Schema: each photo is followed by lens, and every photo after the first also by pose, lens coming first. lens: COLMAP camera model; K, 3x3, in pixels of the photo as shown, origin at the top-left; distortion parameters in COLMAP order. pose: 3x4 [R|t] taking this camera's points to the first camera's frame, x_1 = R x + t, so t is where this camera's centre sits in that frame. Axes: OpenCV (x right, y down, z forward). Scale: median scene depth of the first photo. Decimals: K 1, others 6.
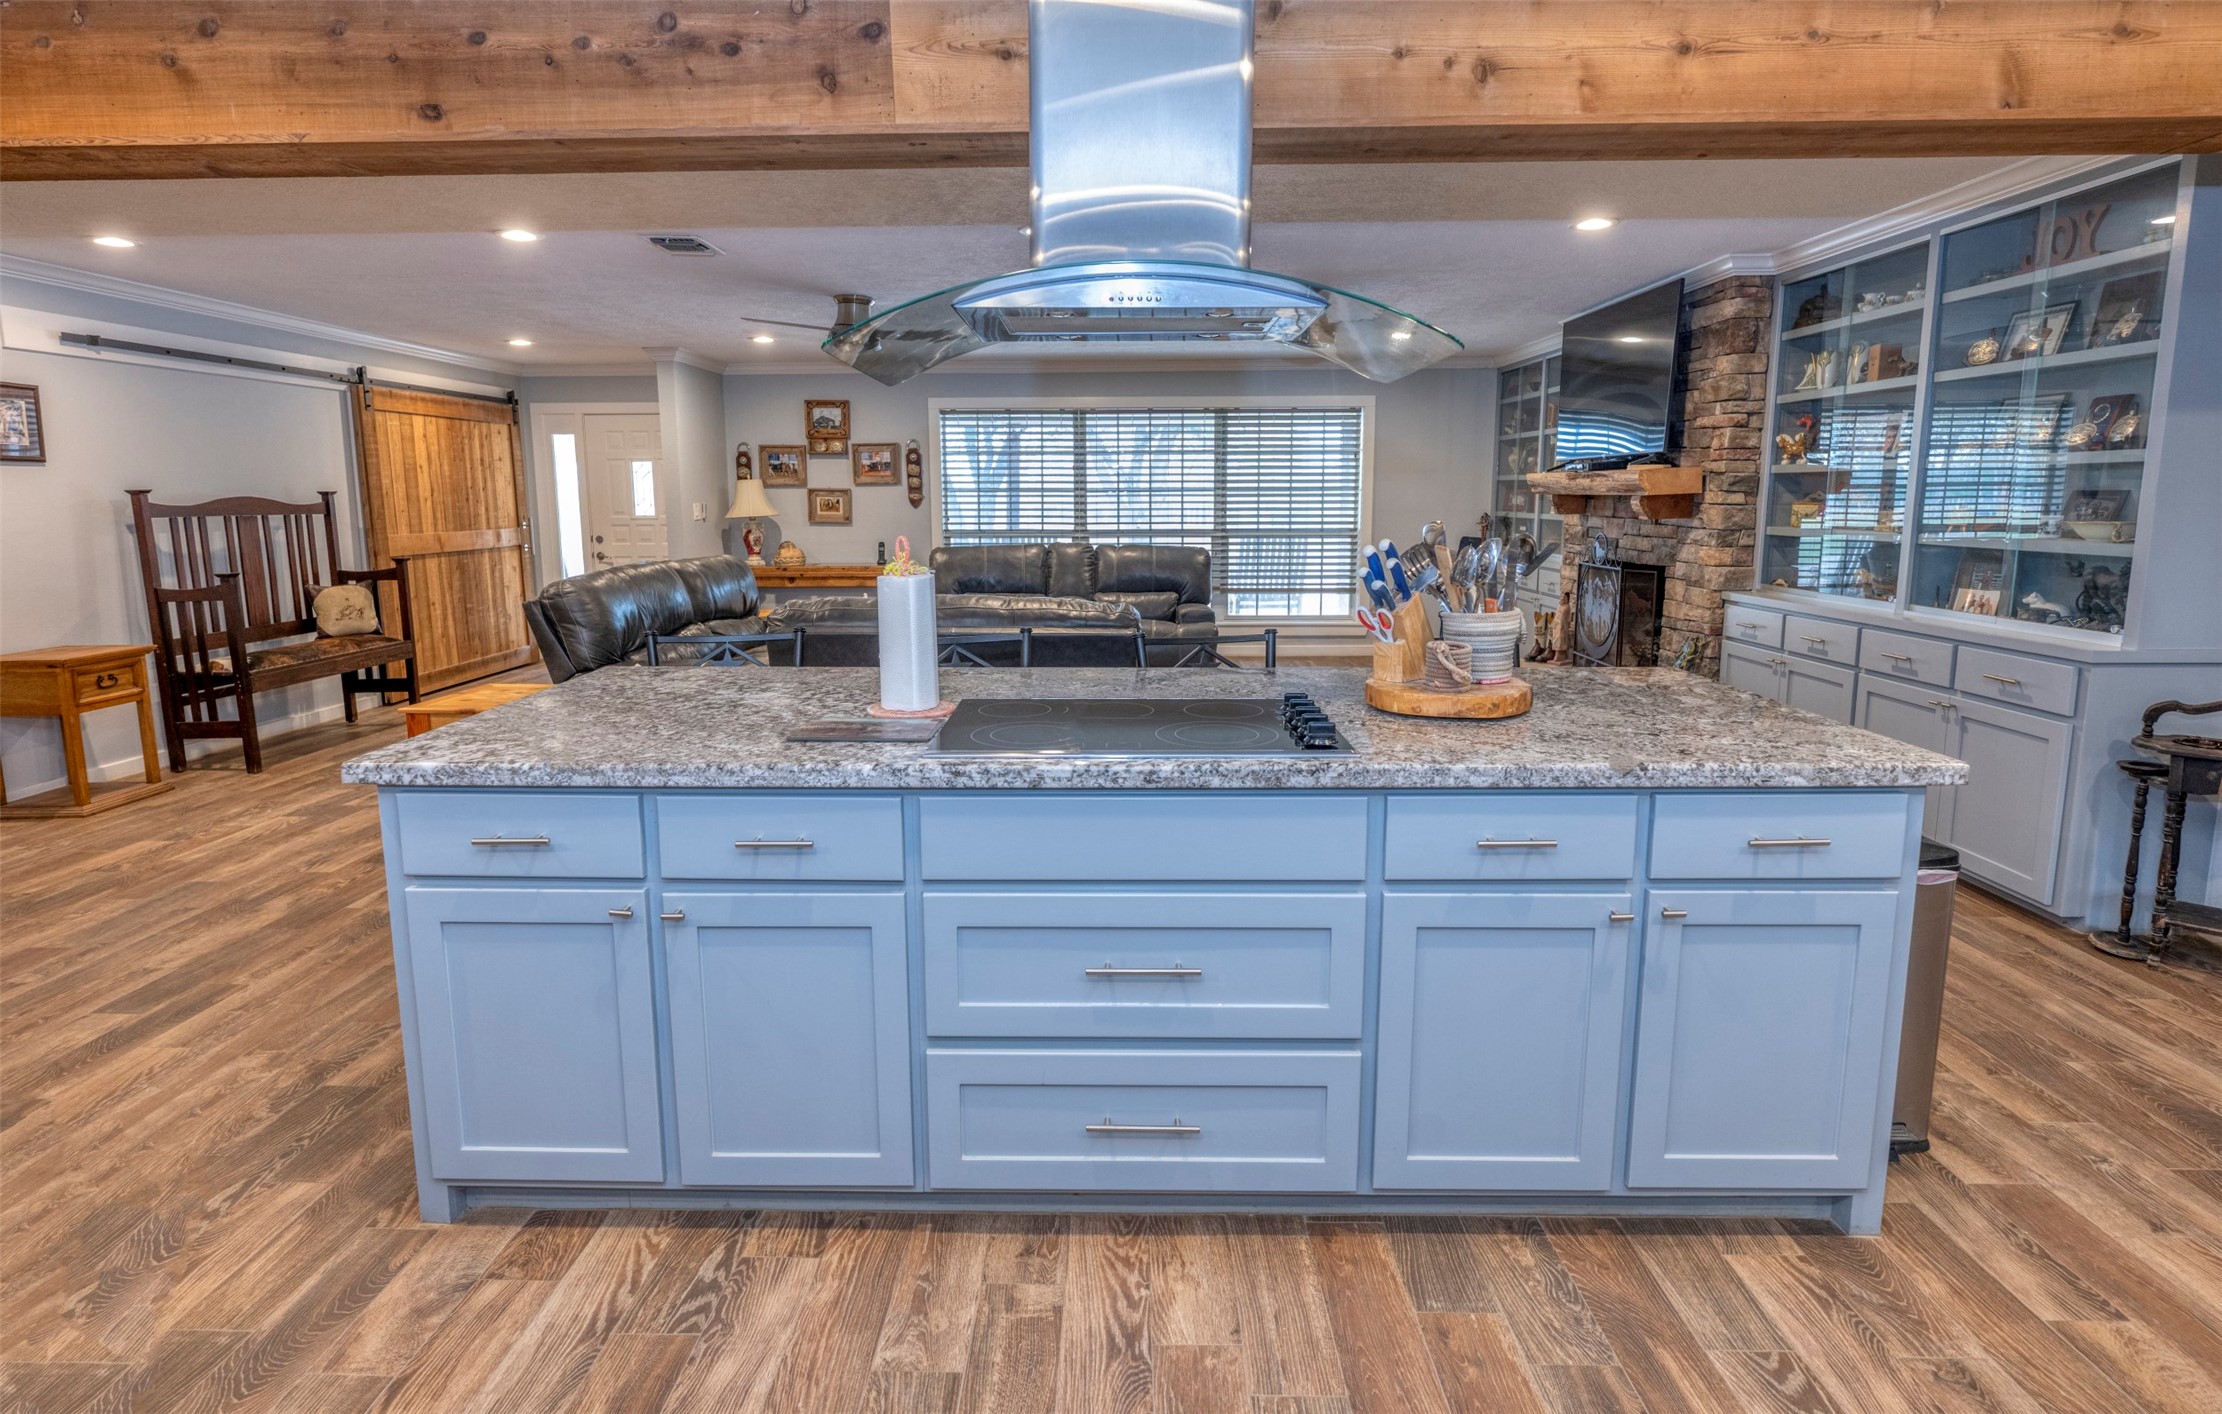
lens RADIAL K [[1132.6, 0, 1108.4], [0, 1132.6, 655.8], [0, 0, 1]] dist [0.017515, -0.000649]
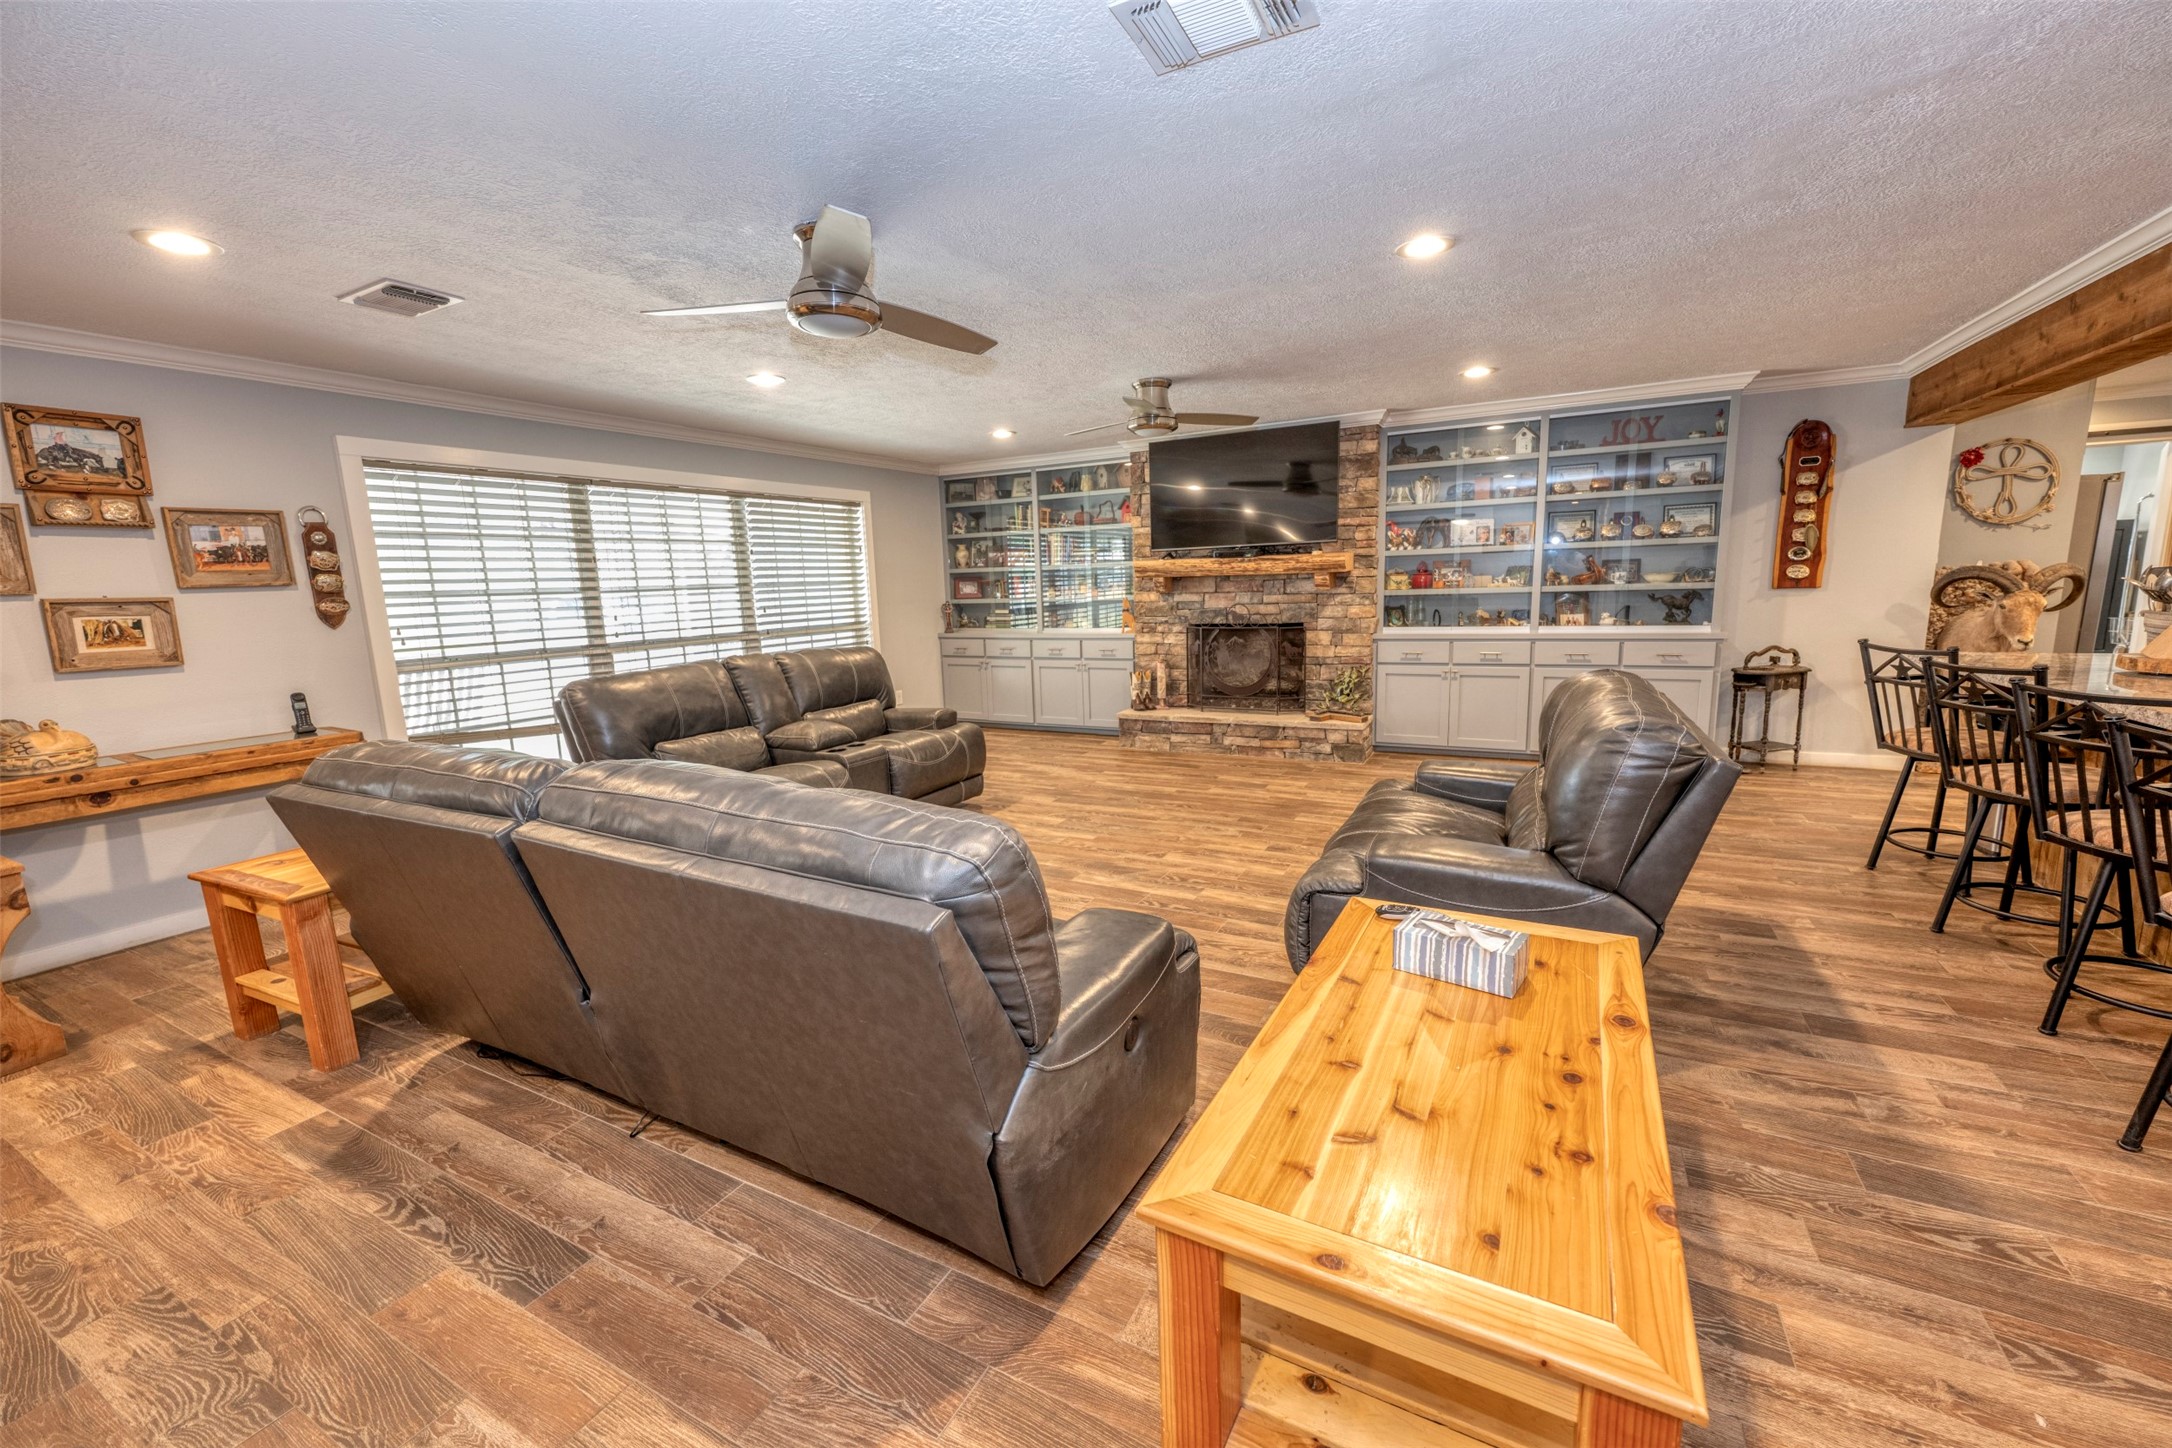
lens RADIAL K [[857.4, 0, 1086.2], [0, 857.4, 722.1], [0, 0, 1]] dist [-0.001466, 0.000633]
pose [[0.457102, -0.157463, 0.875364, -0.389687], [0.159741, 0.982734, 0.093363, -0.064780], [-0.874952, 0.097156, 0.474363, 0.478819]]
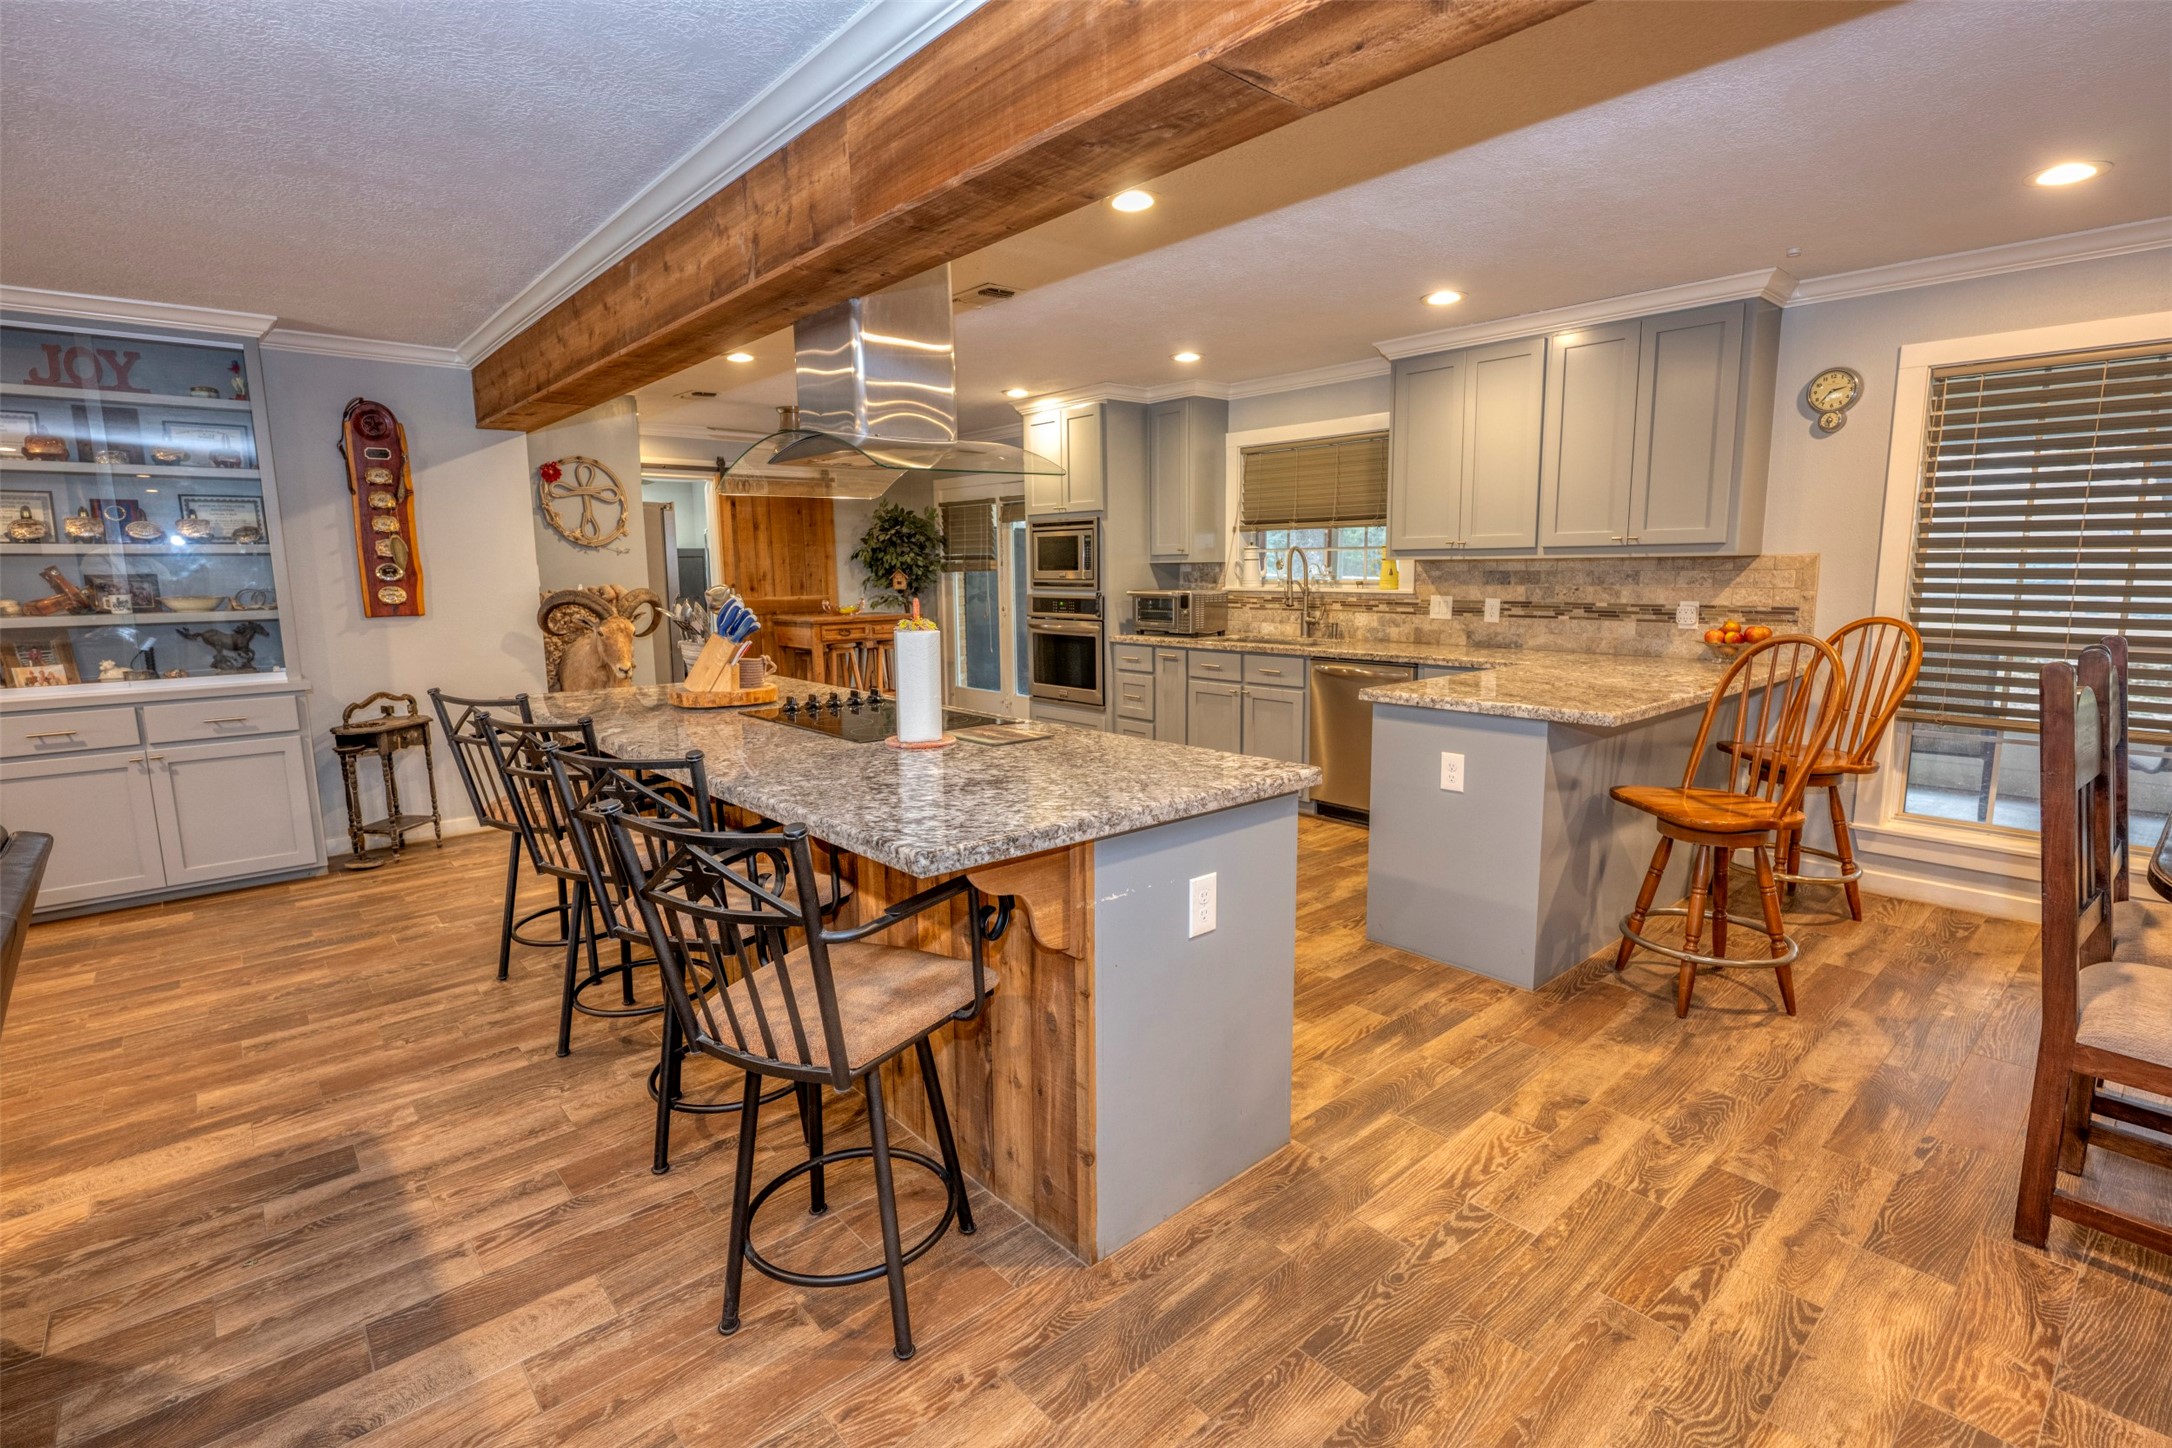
lens RADIAL K [[1009.9, 0, 1084.3], [0, 1009.9, 718.9], [0, 0, 1]] dist [0.001271, 0.001018]
pose [[-0.669581, -0.100506, 0.735908, -0.283518], [0.122034, 0.962450, 0.242480, -0.055568], [-0.732645, 0.252166, -0.632173, 0.407543]]
